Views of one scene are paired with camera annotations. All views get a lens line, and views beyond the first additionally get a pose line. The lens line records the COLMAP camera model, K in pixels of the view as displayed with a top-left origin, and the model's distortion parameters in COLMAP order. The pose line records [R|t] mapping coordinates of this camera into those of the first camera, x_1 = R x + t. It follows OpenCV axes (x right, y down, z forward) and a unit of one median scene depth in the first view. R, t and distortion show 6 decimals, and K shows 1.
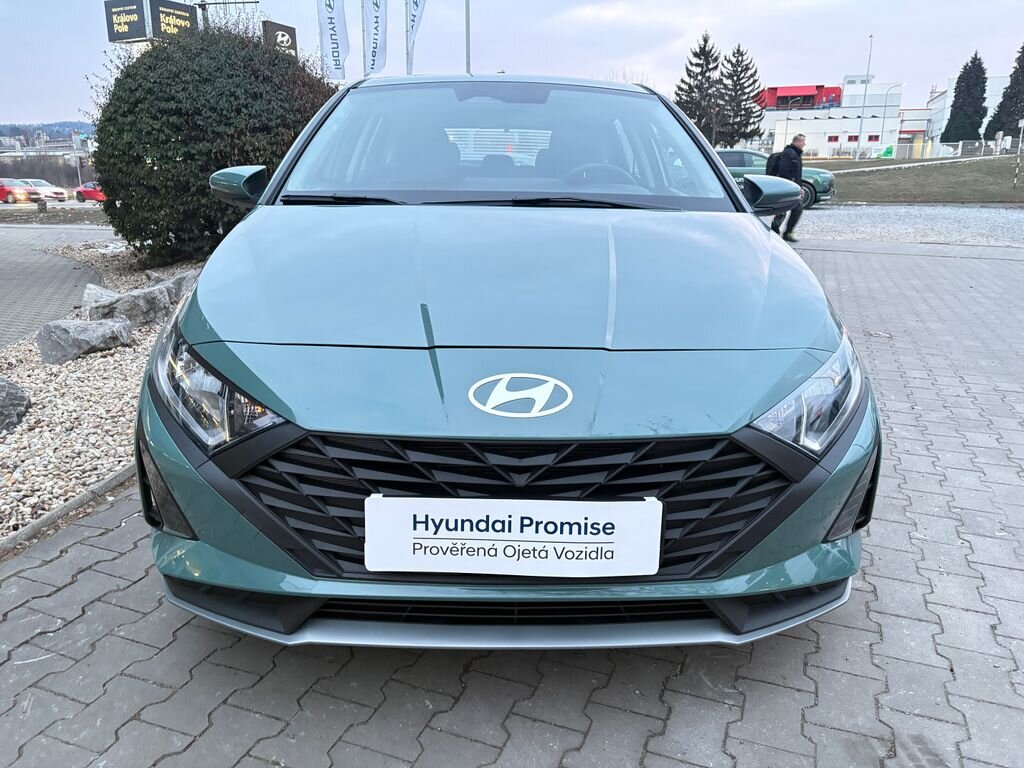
lens RADIAL K [[790.8, 0, 512.3], [0, 790.8, 387.5], [0, 0, 1]] dist [0.014008, 0.000843]
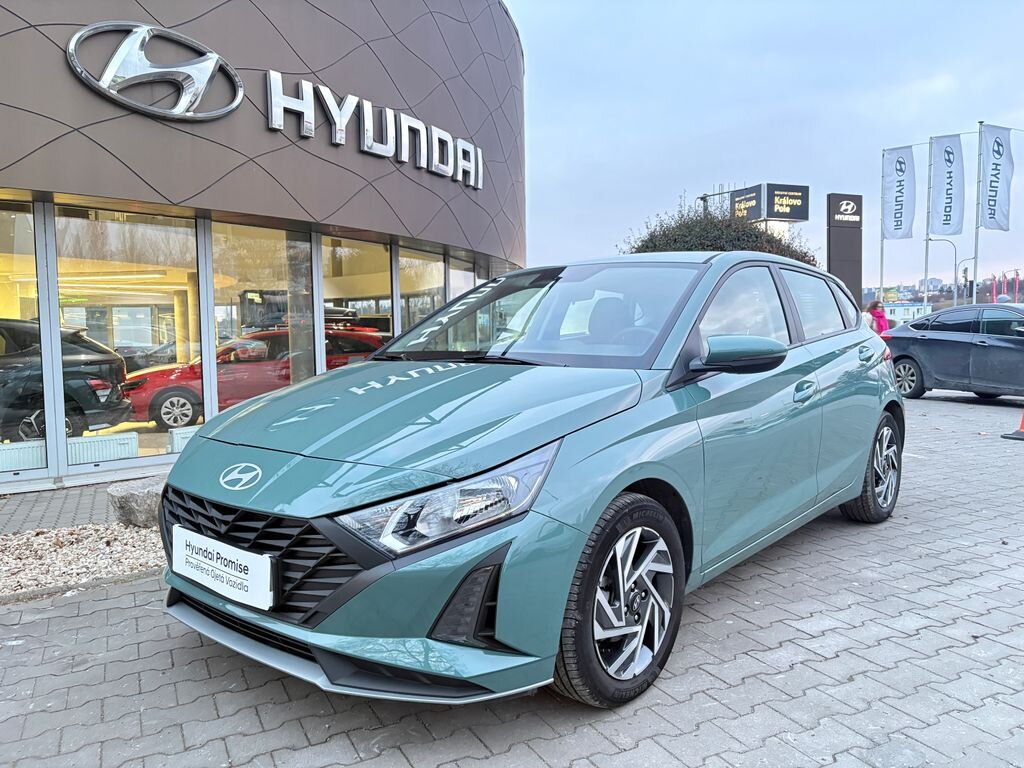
lens RADIAL K [[790.8, 0, 507.5], [0, 790.8, 383.2], [0, 0, 1]] dist [0.014008, 0.000843]
pose [[0.734687, 0.020671, -0.678091, 0.307547], [-0.156055, 0.977881, -0.139271, -0.007413], [0.660213, 0.208140, 0.721662, 0.034622]]
